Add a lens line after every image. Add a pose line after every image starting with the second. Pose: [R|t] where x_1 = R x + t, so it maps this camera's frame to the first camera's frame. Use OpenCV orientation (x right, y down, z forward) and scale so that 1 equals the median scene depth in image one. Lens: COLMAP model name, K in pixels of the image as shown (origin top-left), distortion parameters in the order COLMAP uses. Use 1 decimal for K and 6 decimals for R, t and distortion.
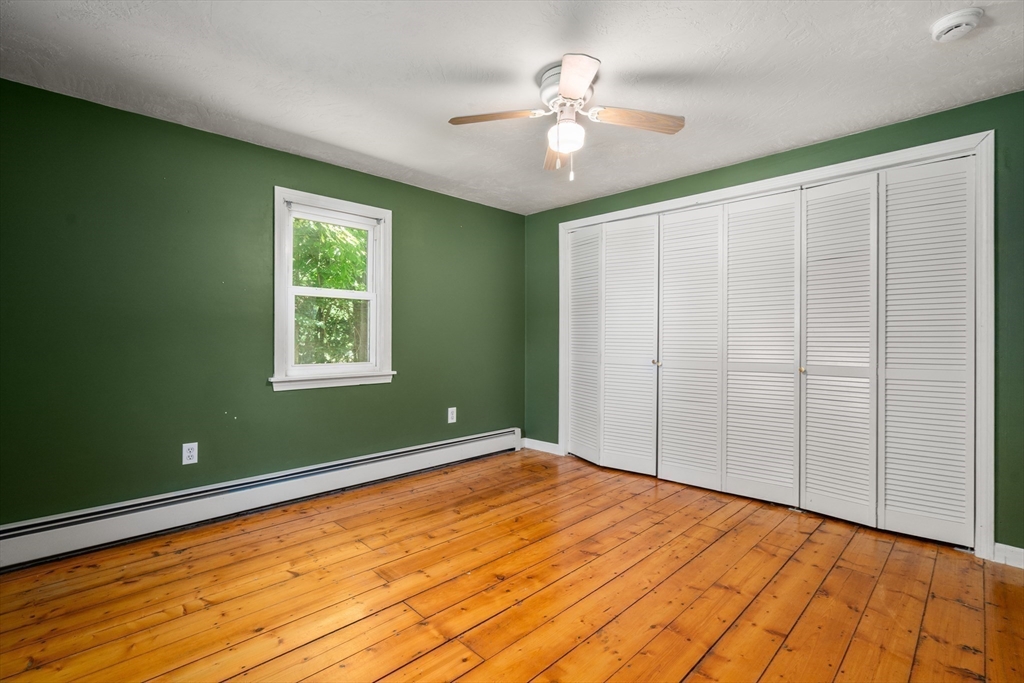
lens RADIAL K [[474.9, 0, 507.3], [0, 474.9, 337.4], [0, 0, 1]] dist [0.001561, 0.000414]
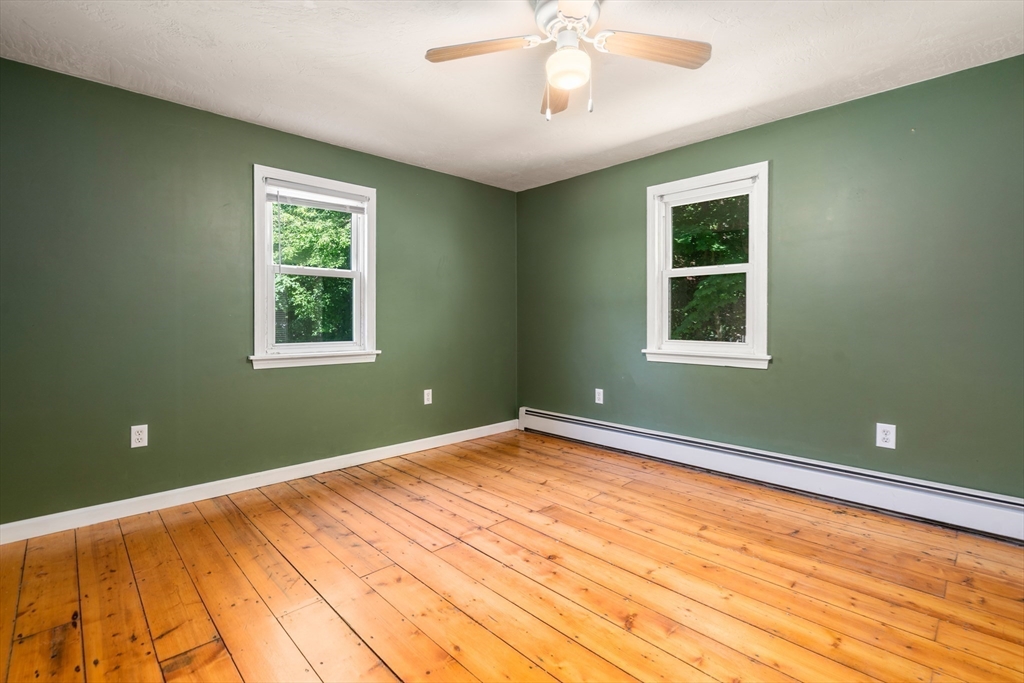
lens RADIAL K [[474.9, 0, 507.3], [0, 474.9, 337.4], [0, 0, 1]] dist [0.001561, 0.000414]
pose [[-0.020642, 0.038177, -0.999058, 0.749670], [0.004318, 0.999265, 0.038095, 0.008520], [0.999778, -0.003527, -0.020792, 0.728024]]
